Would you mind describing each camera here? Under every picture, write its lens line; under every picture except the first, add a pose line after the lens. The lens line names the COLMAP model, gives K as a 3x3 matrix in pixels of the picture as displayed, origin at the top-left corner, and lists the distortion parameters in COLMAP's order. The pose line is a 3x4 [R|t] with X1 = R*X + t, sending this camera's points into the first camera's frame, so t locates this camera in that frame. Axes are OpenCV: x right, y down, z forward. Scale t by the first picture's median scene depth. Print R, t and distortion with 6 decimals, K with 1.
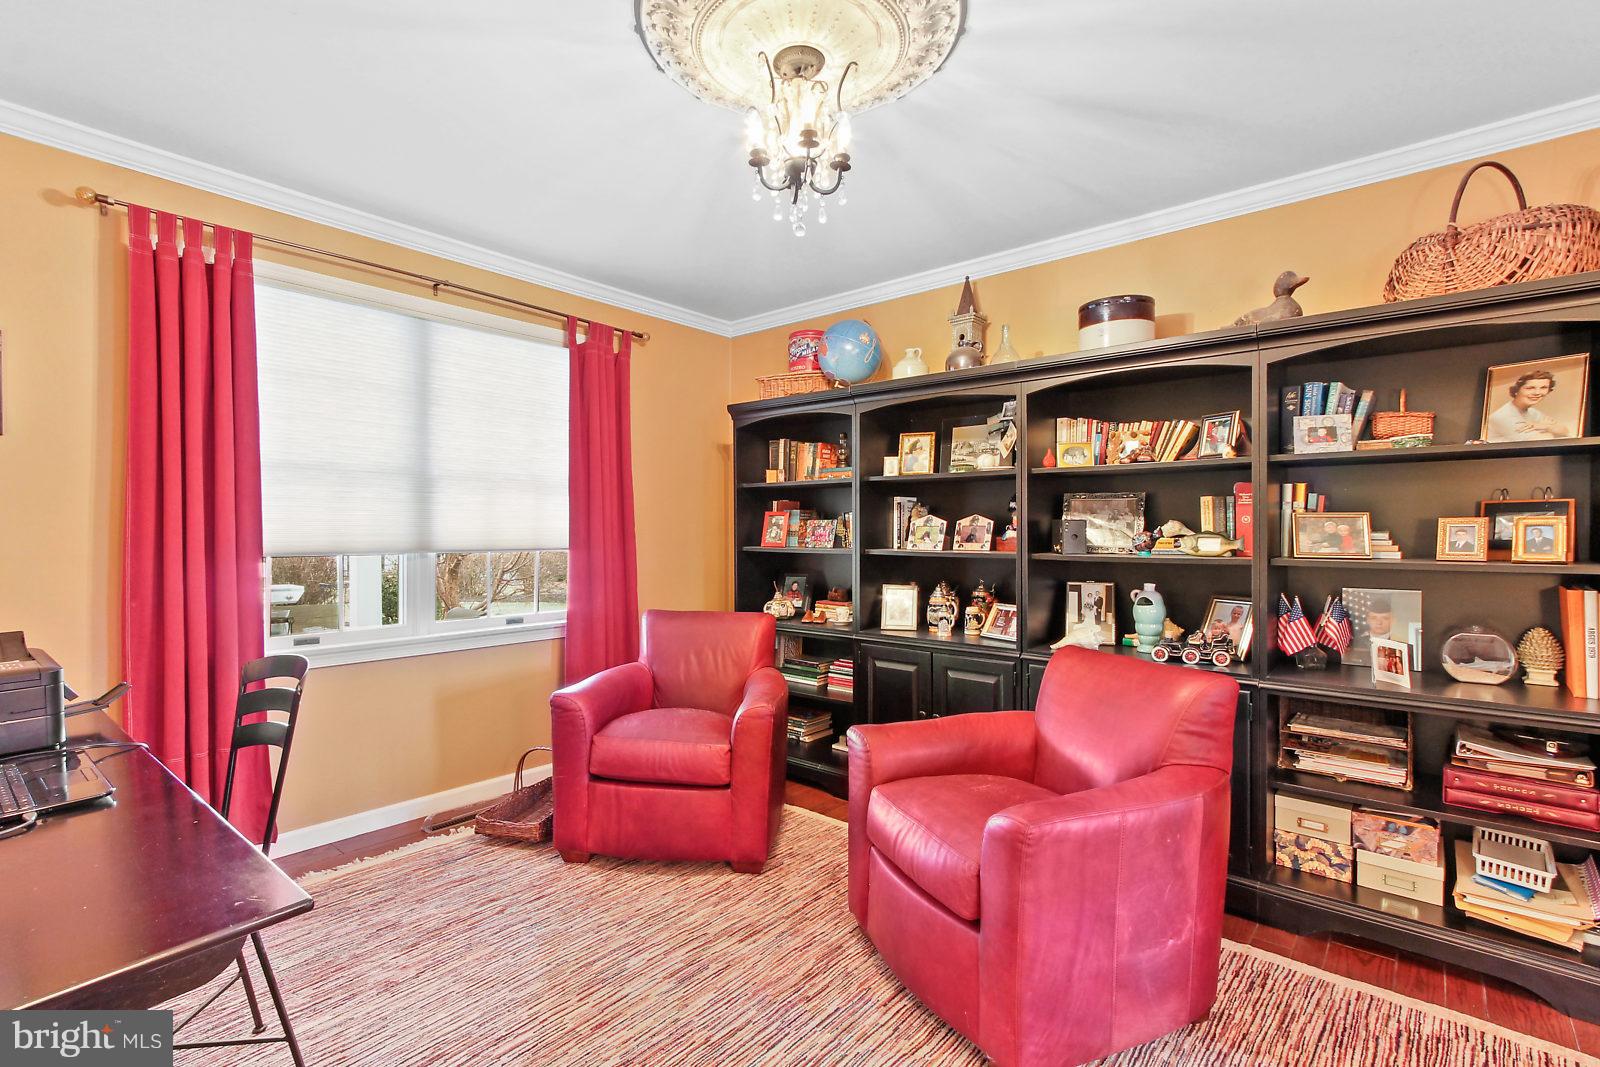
lens RADIAL K [[752.4, 0, 796.0], [0, 752.4, 536.1], [0, 0, 1]] dist [0.005518, 0.001015]
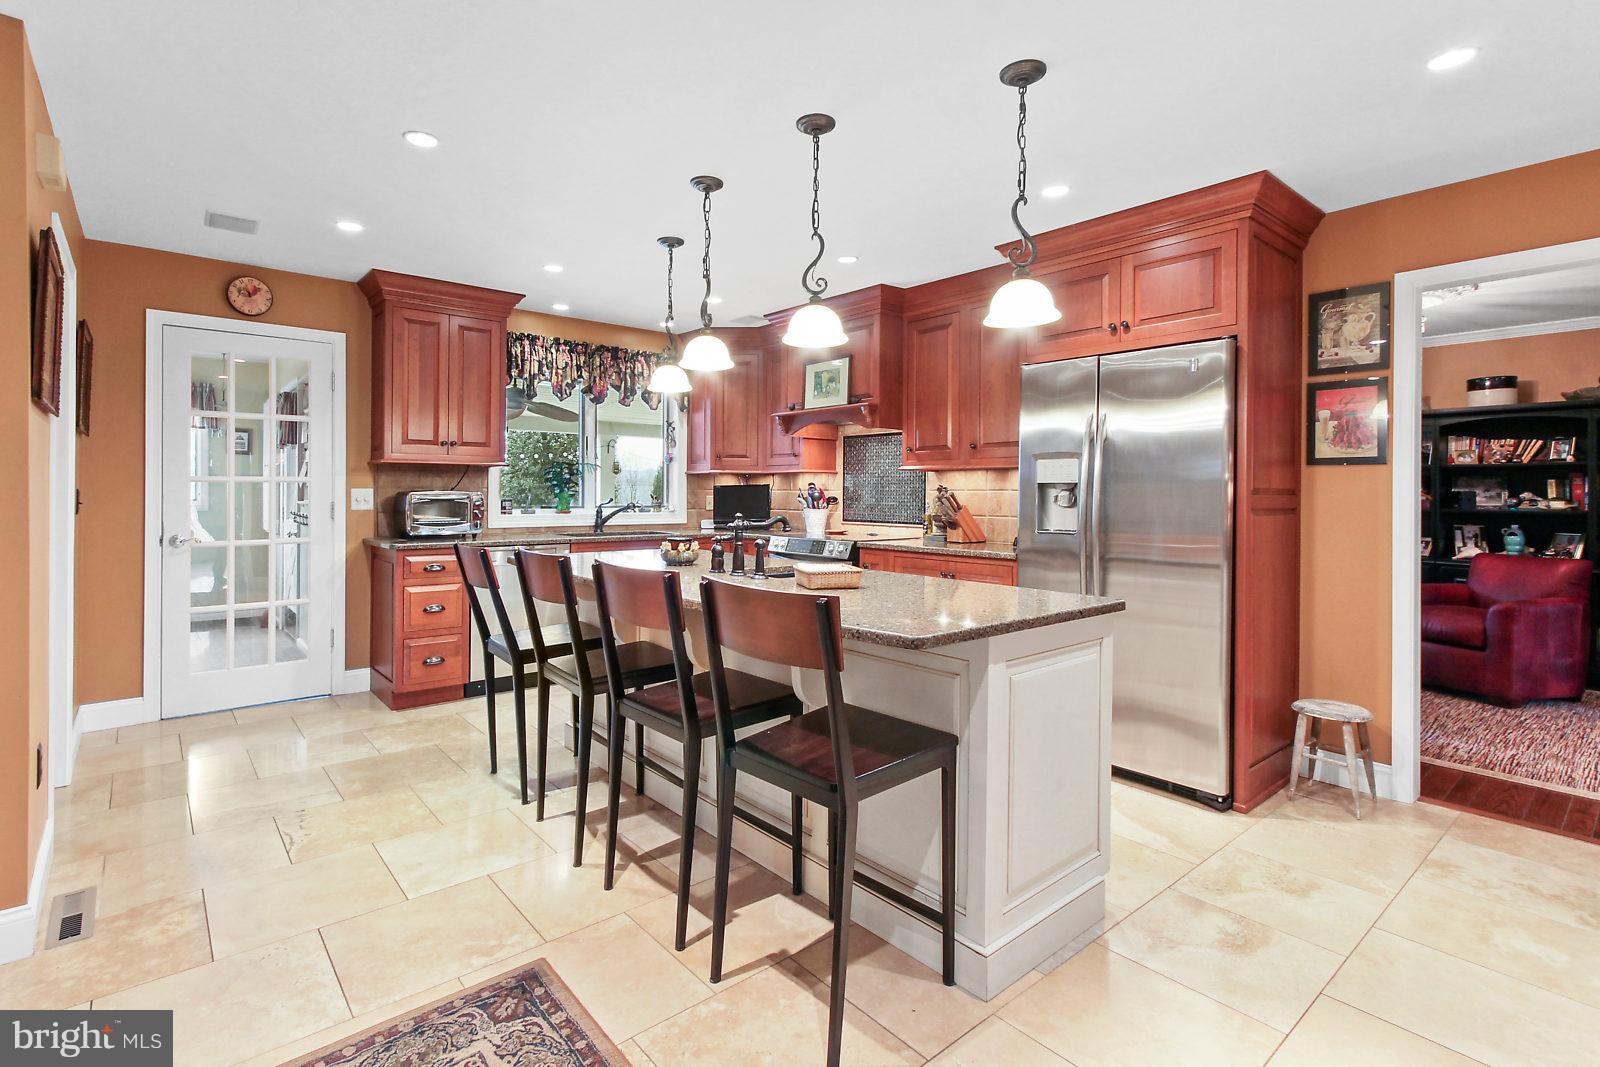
lens RADIAL K [[752.4, 0, 773.8], [0, 752.4, 494.7], [0, 0, 1]] dist [0.005518, 0.001015]
pose [[0.983532, -0.000160, -0.180736, -1.047555], [-0.001316, 0.999967, -0.008044, 0.004375], [0.180731, 0.008150, 0.983499, -1.248449]]
